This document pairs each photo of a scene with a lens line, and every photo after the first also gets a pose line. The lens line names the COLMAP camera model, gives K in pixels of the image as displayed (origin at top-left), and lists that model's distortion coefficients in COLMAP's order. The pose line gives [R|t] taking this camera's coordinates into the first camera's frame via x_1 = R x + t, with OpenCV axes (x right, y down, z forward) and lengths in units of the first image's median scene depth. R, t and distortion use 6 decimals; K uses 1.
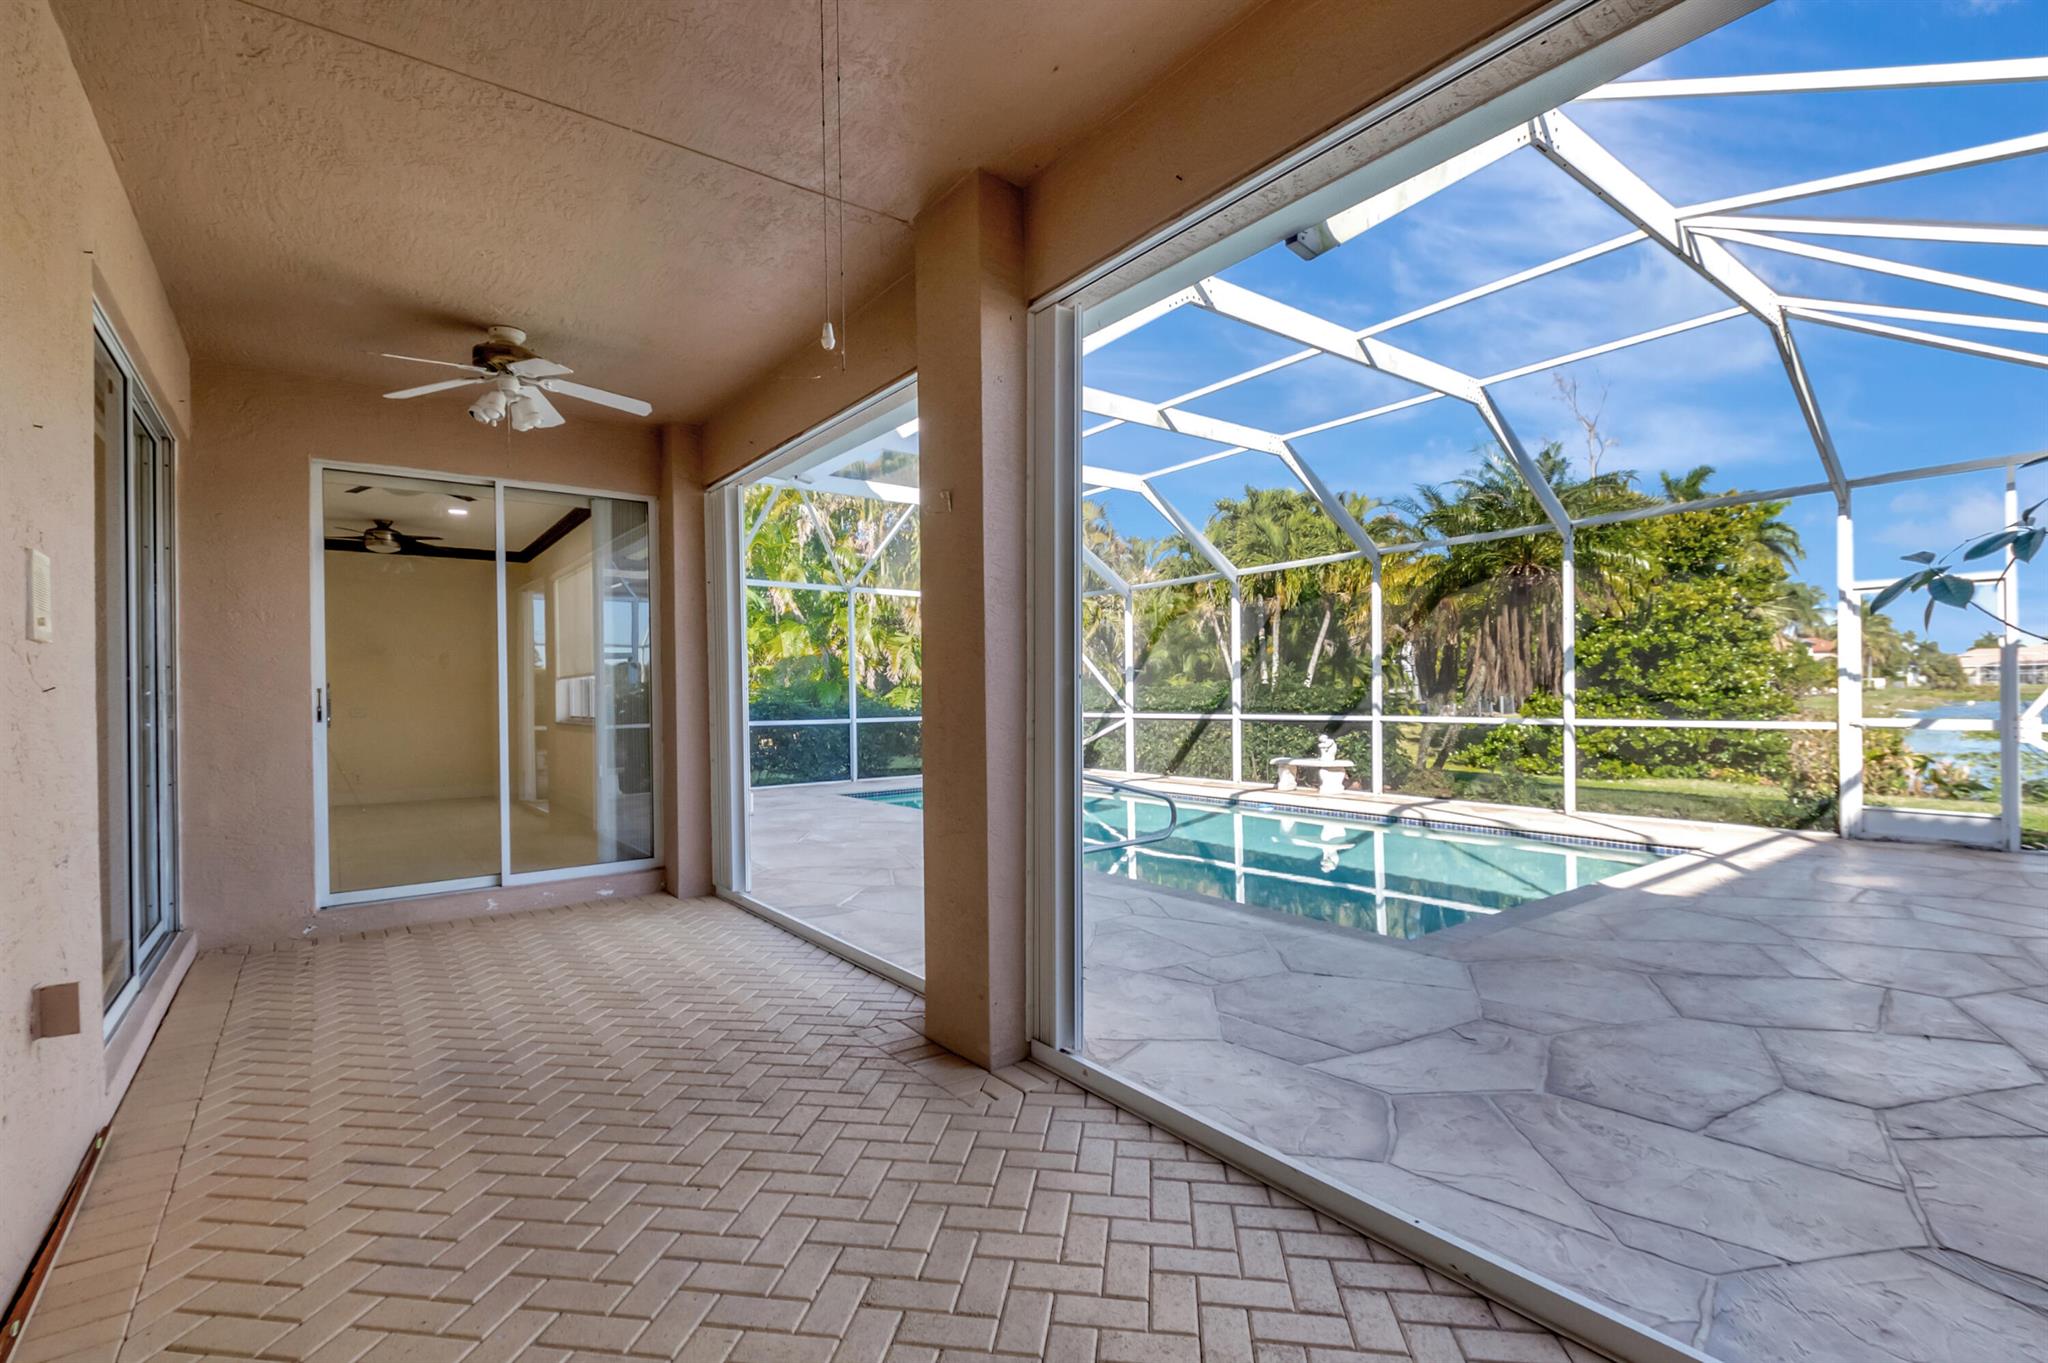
lens RADIAL K [[956.9, 0, 1016.7], [0, 956.9, 686.8], [0, 0, 1]] dist [0.006472, 0.000031]
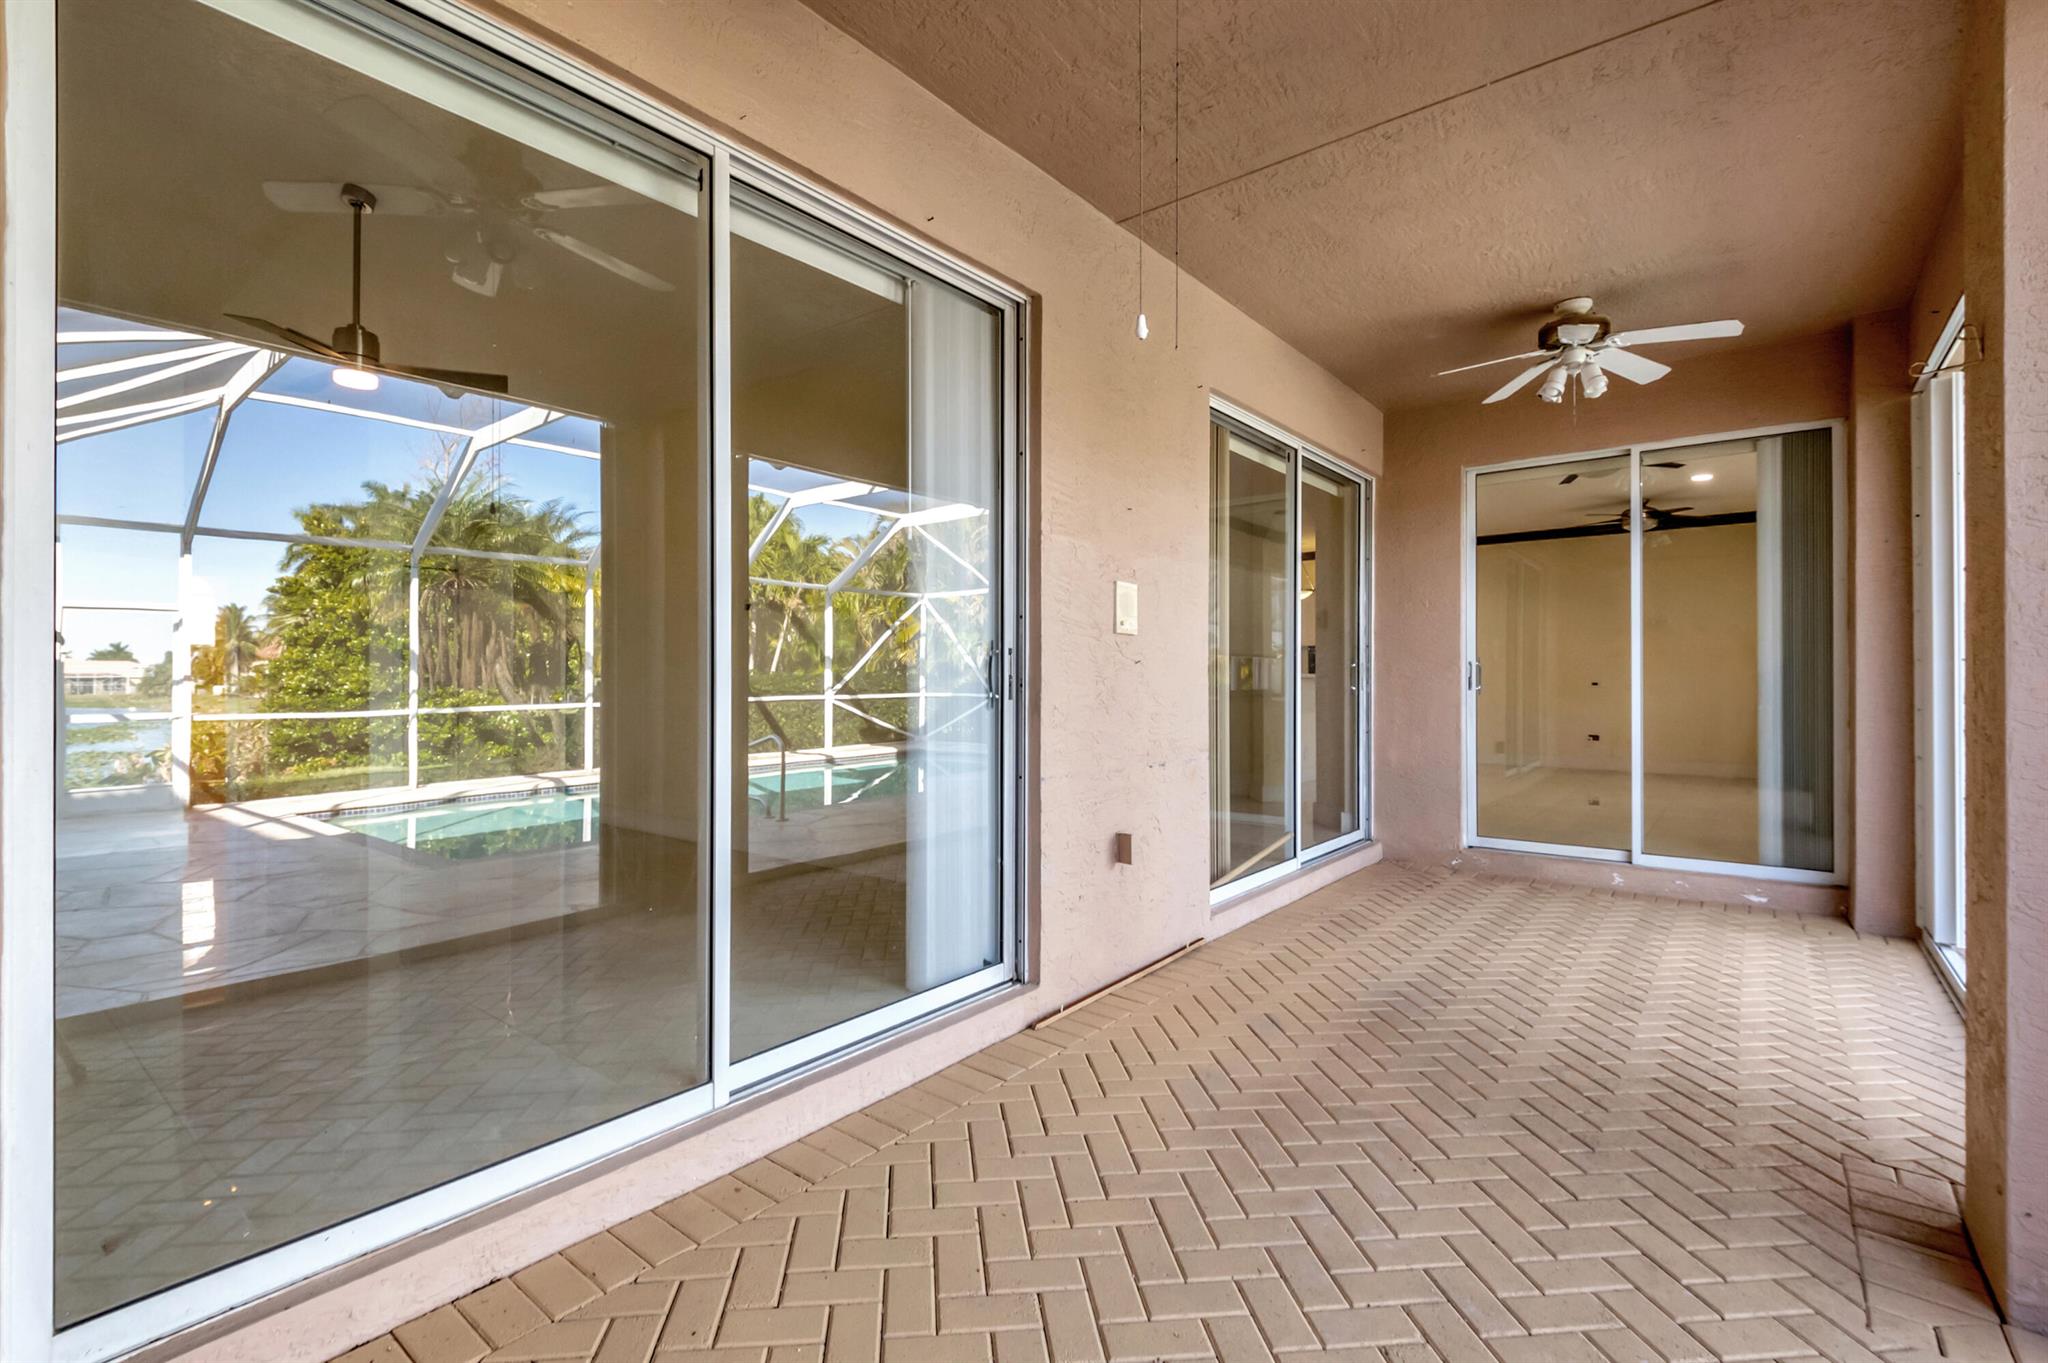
lens RADIAL K [[902.9, 0, 1020.1], [0, 902.9, 684.7], [0, 0, 1]] dist [0.012728, 0.000427]
pose [[0.250367, 0.022256, -0.967895, 0.219644], [0.004118, 0.999702, 0.024052, 0.000193], [0.968142, -0.010008, 0.250201, 0.180081]]
